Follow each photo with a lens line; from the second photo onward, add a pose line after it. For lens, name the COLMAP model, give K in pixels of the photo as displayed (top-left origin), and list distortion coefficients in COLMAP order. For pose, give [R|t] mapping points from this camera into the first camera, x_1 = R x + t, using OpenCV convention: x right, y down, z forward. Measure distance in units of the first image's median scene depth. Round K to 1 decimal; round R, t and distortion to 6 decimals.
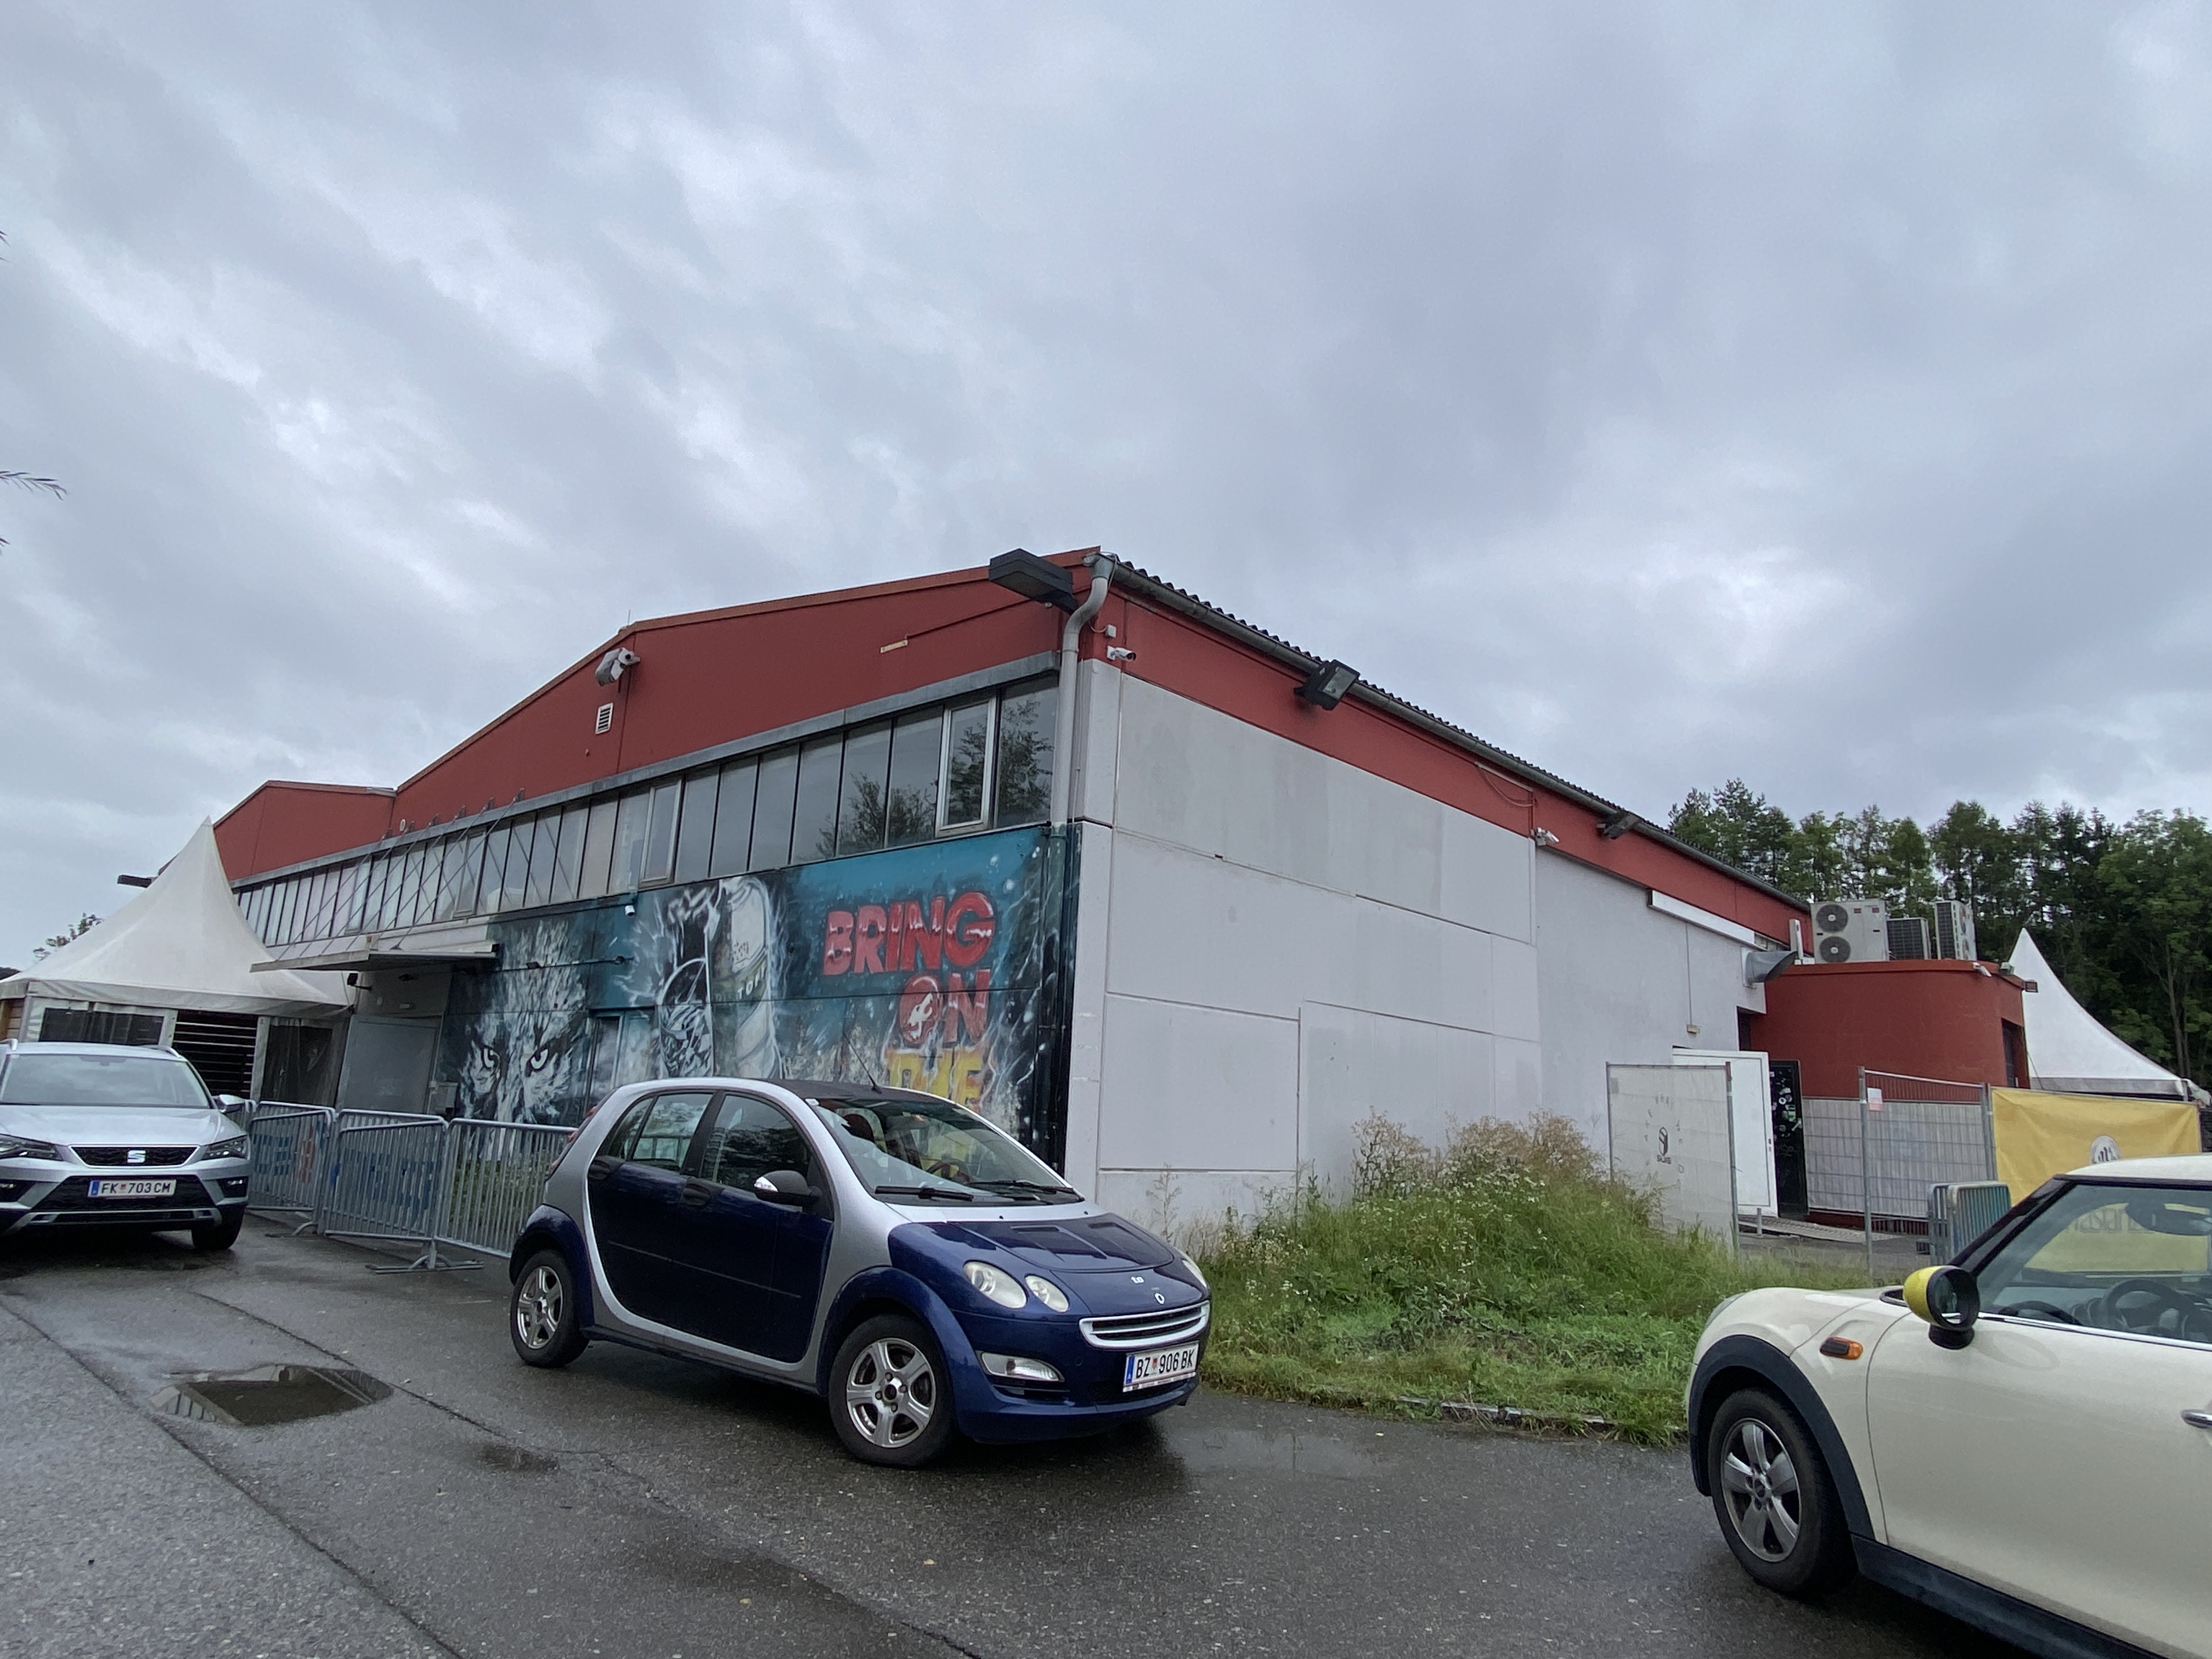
lens RADIAL K [[1301.2, 0, 1100.4], [0, 1301.2, 816.6], [0, 0, 1]] dist [0.023260, -0.007240]
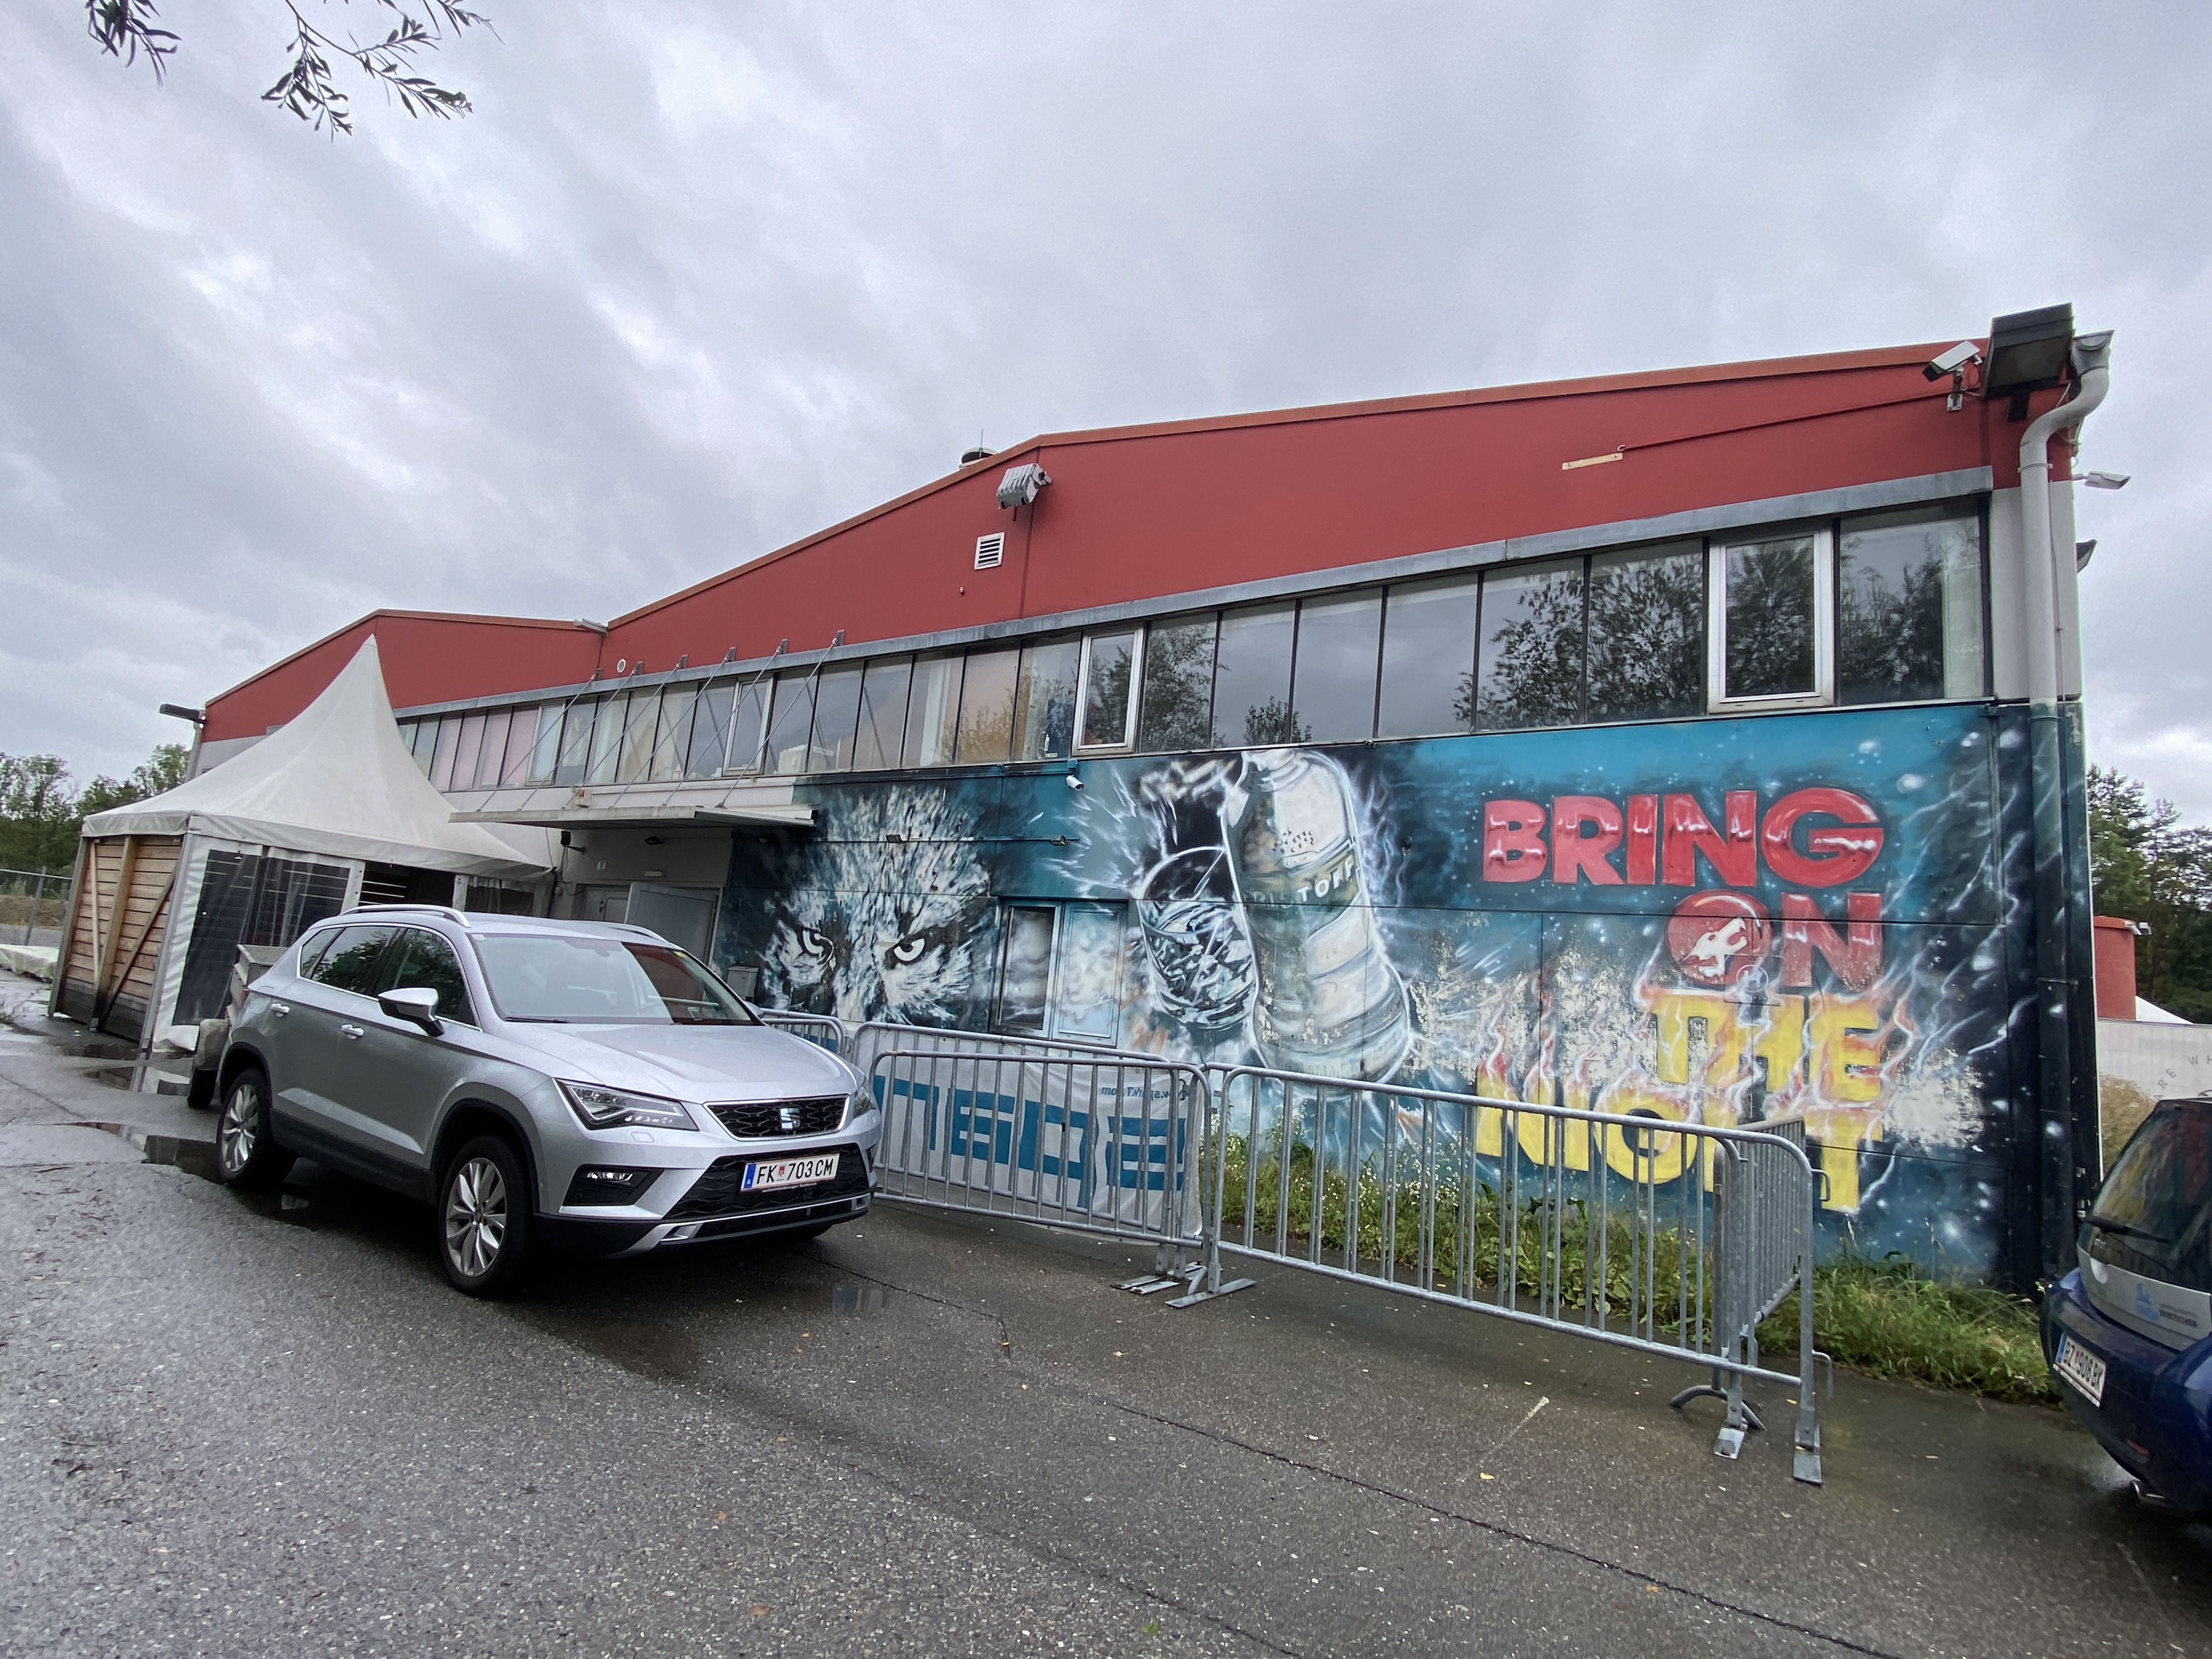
lens RADIAL K [[1068.4, 0, 1093.4], [0, 1068.4, 832.1], [0, 0, 1]] dist [0.043650, -0.003537]
pose [[0.987085, 0.065696, 0.146108, -0.484961], [-0.077709, 0.993913, 0.078092, 0.054155], [-0.140089, -0.088437, 0.986182, 0.357854]]
